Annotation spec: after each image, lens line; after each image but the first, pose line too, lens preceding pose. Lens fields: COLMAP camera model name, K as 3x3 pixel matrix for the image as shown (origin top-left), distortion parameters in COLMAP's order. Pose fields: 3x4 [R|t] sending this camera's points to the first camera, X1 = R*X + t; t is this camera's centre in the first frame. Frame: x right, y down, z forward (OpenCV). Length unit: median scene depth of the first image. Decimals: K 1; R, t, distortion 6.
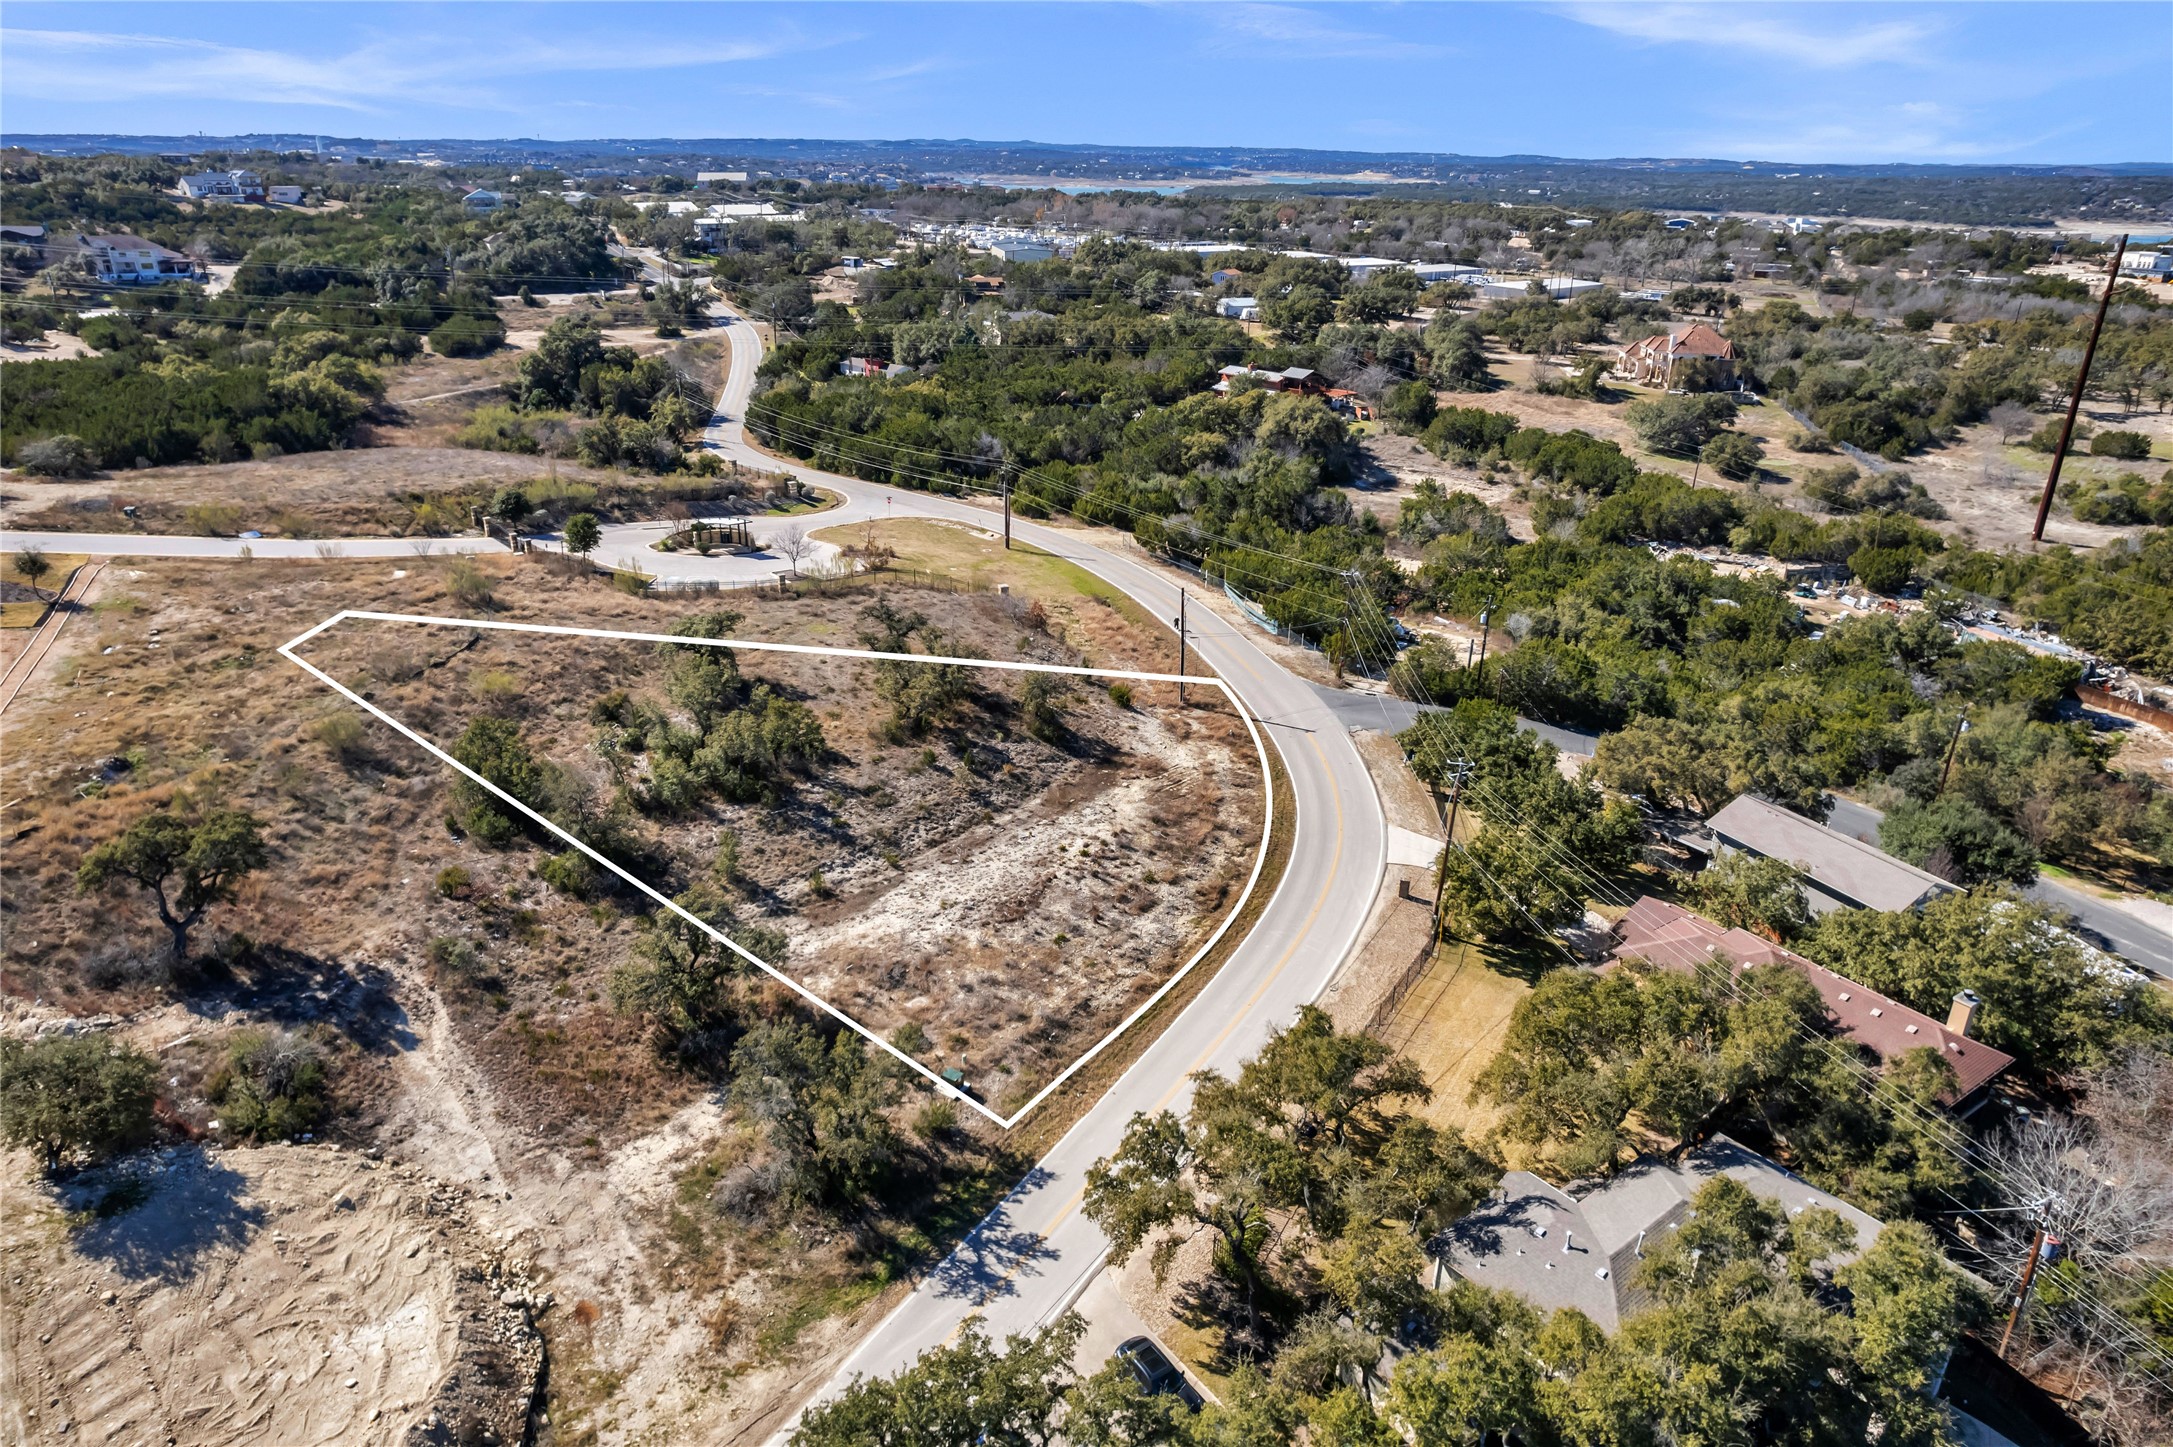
lens RADIAL K [[1400.6, 0, 1083.8], [0, 1400.6, 715.6], [0, 0, 1]] dist [-0.086300, 0.080625]
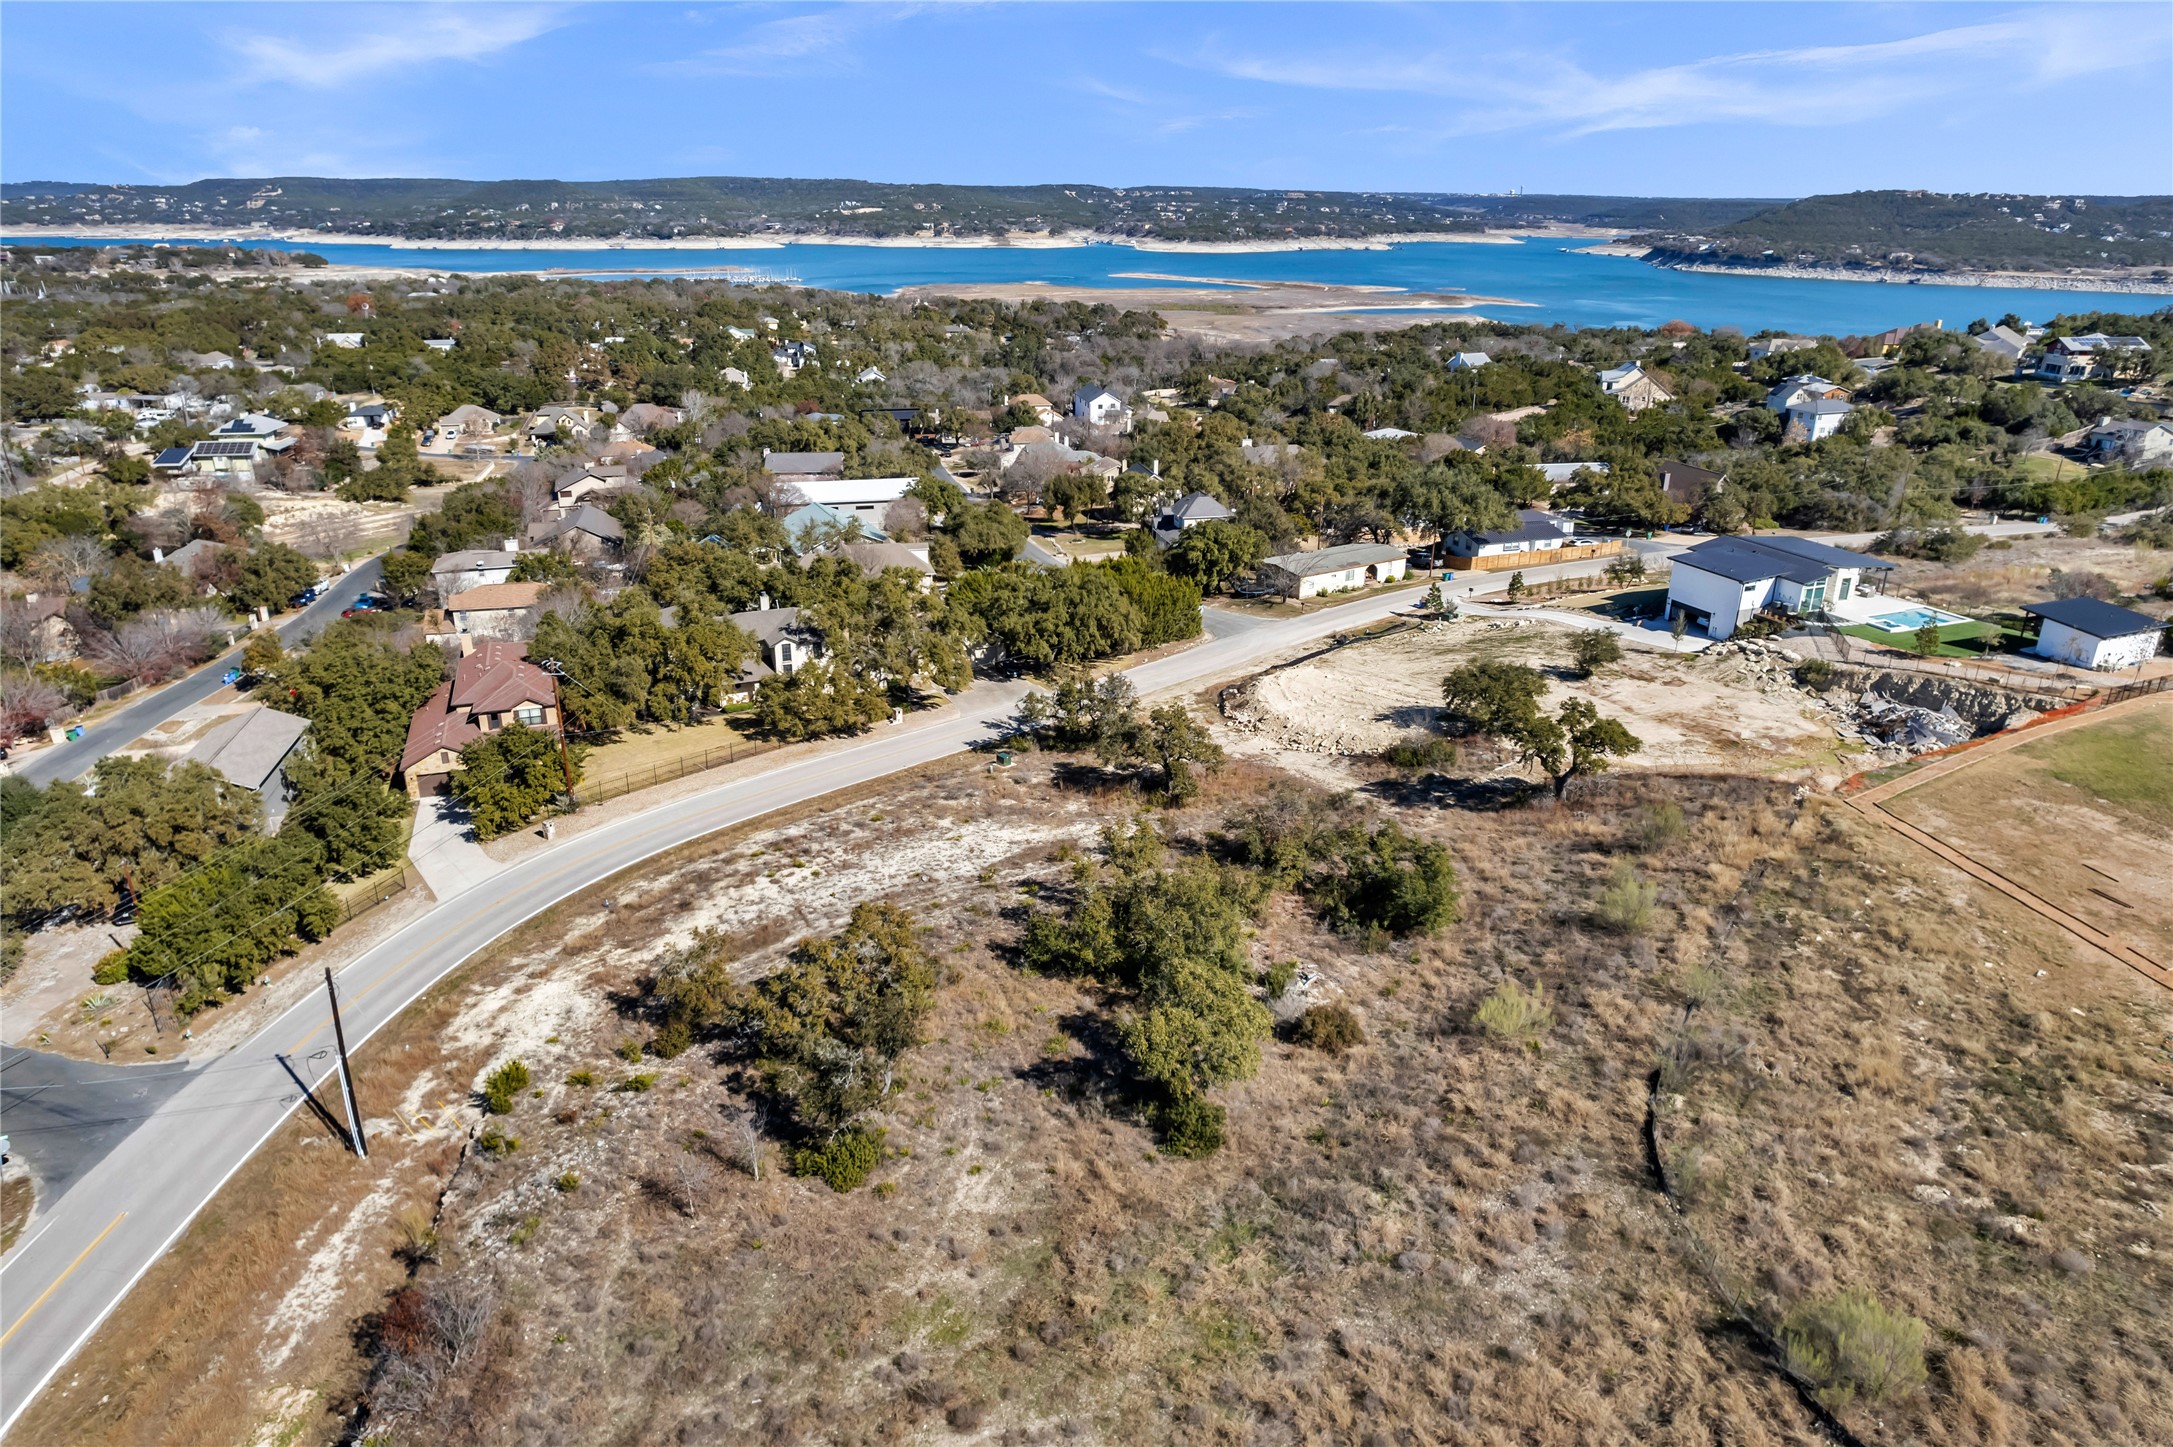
lens RADIAL K [[1400.6, 0, 1083.8], [0, 1400.6, 715.6], [0, 0, 1]] dist [-0.086300, 0.080625]
pose [[-0.966705, -0.108583, 0.231713, -0.355296], [0.078437, 0.736184, 0.672221, -0.542507], [-0.243575, 0.668014, -0.703156, 1.346757]]
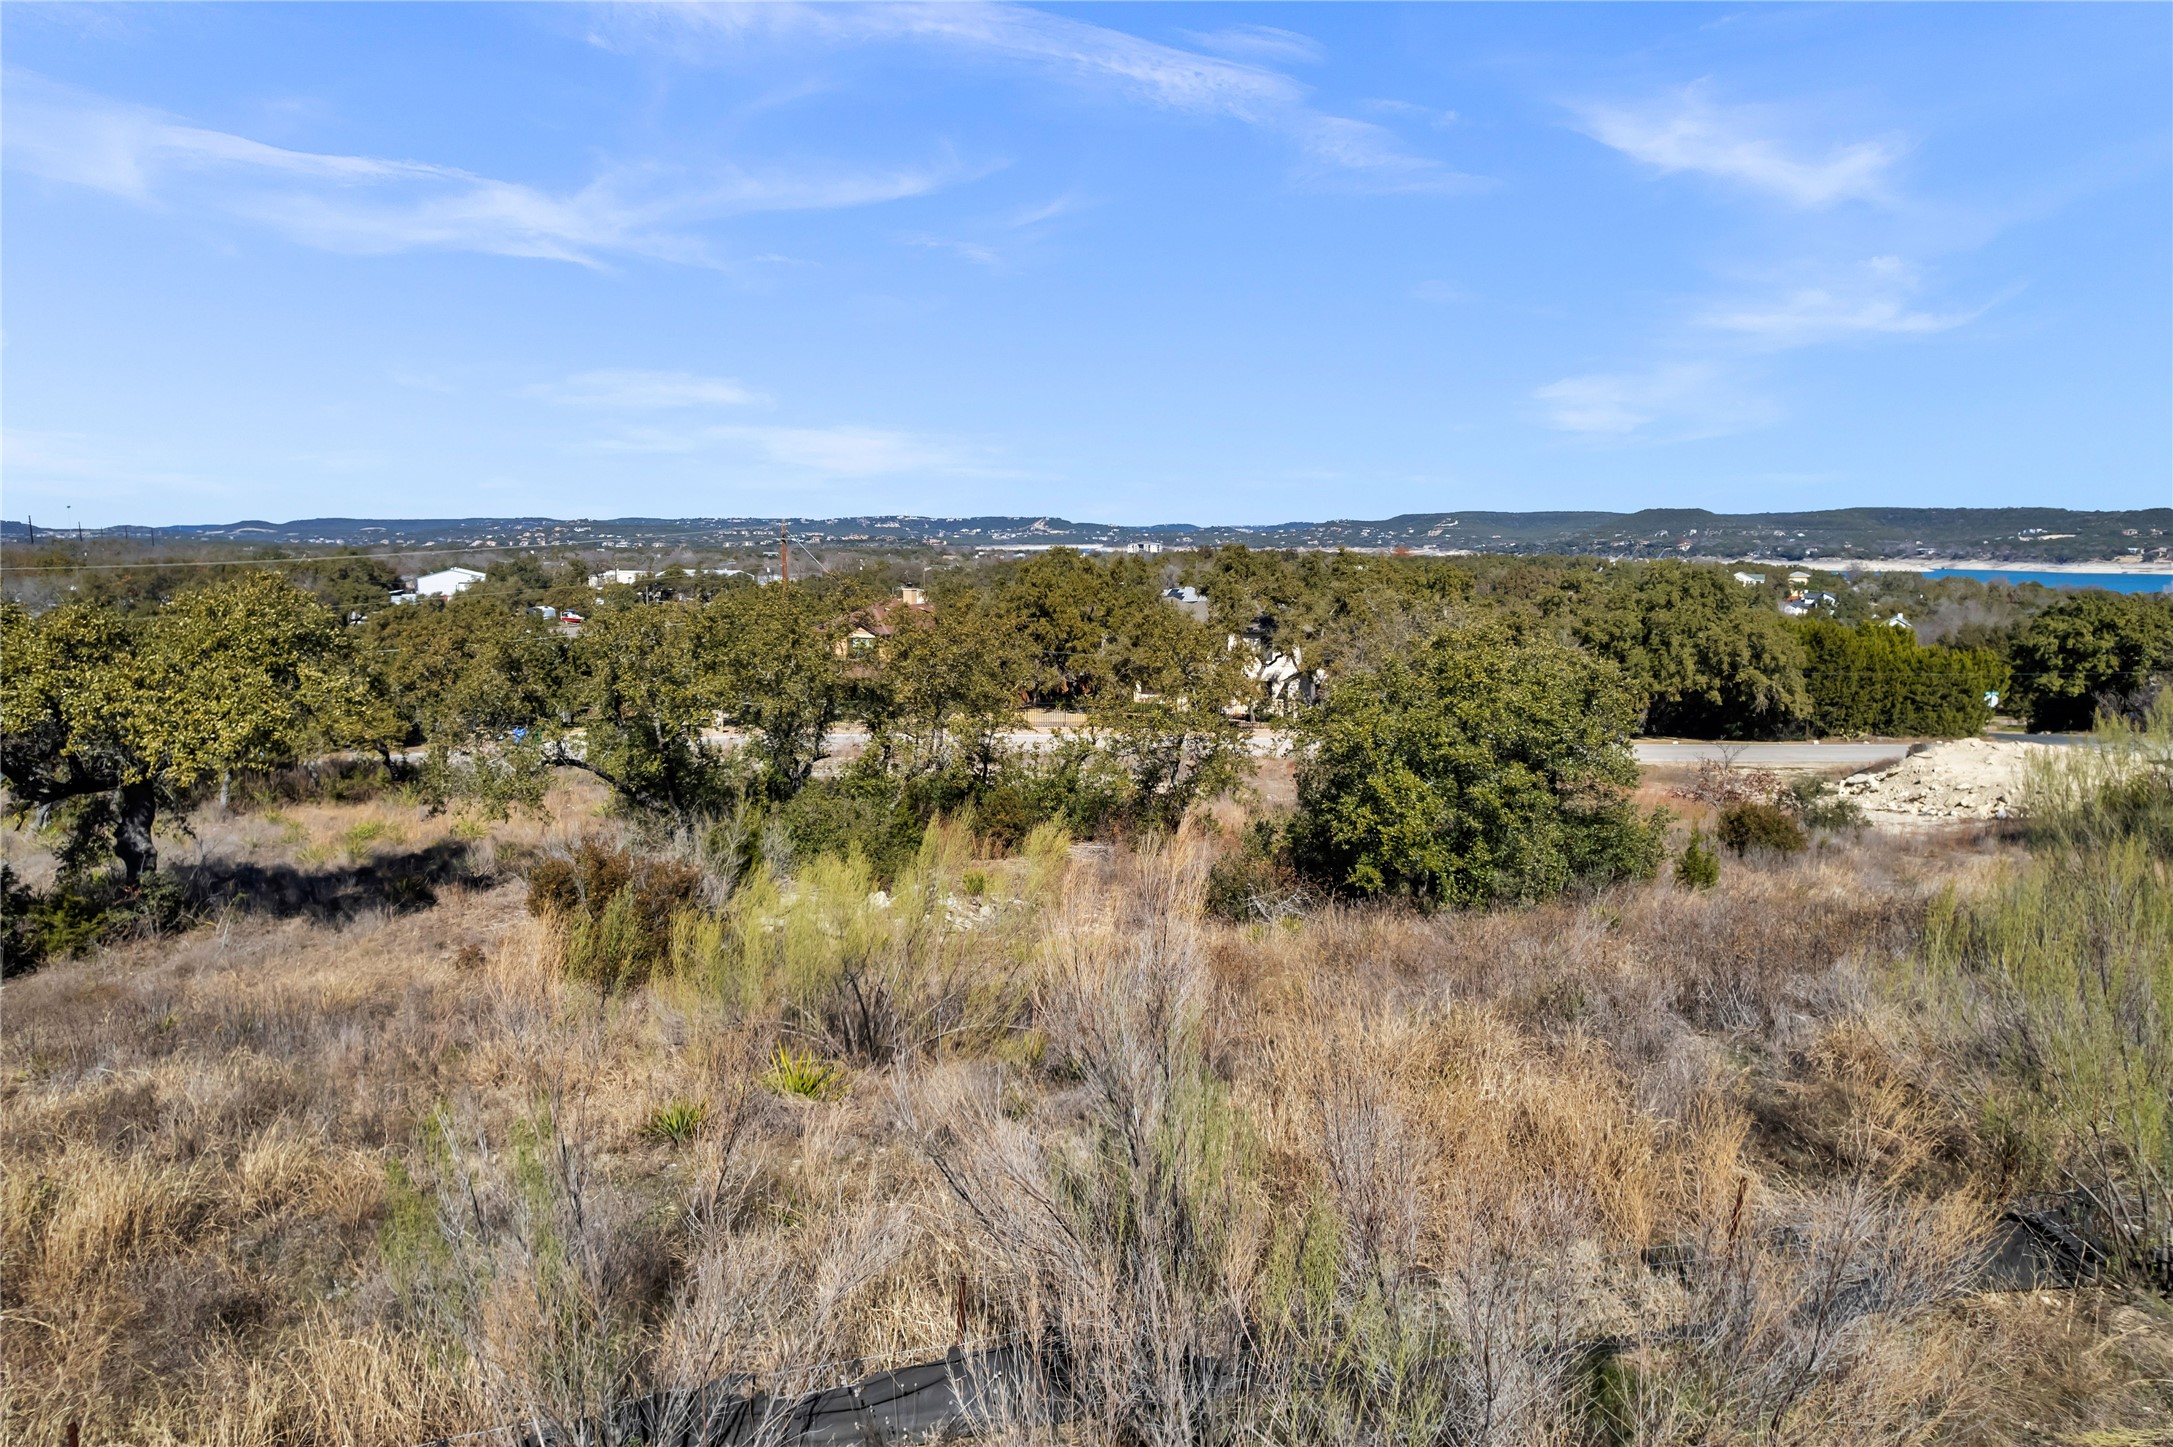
lens RADIAL K [[1392.1, 0, 1084.6], [0, 1392.1, 728.0], [0, 0, 1]] dist [-0.075033, 0.066728]
pose [[-0.515117, -0.128859, 0.847378, -0.517490], [0.322160, 0.887035, 0.330729, -0.070578], [-0.794272, 0.443355, -0.415414, 0.987059]]
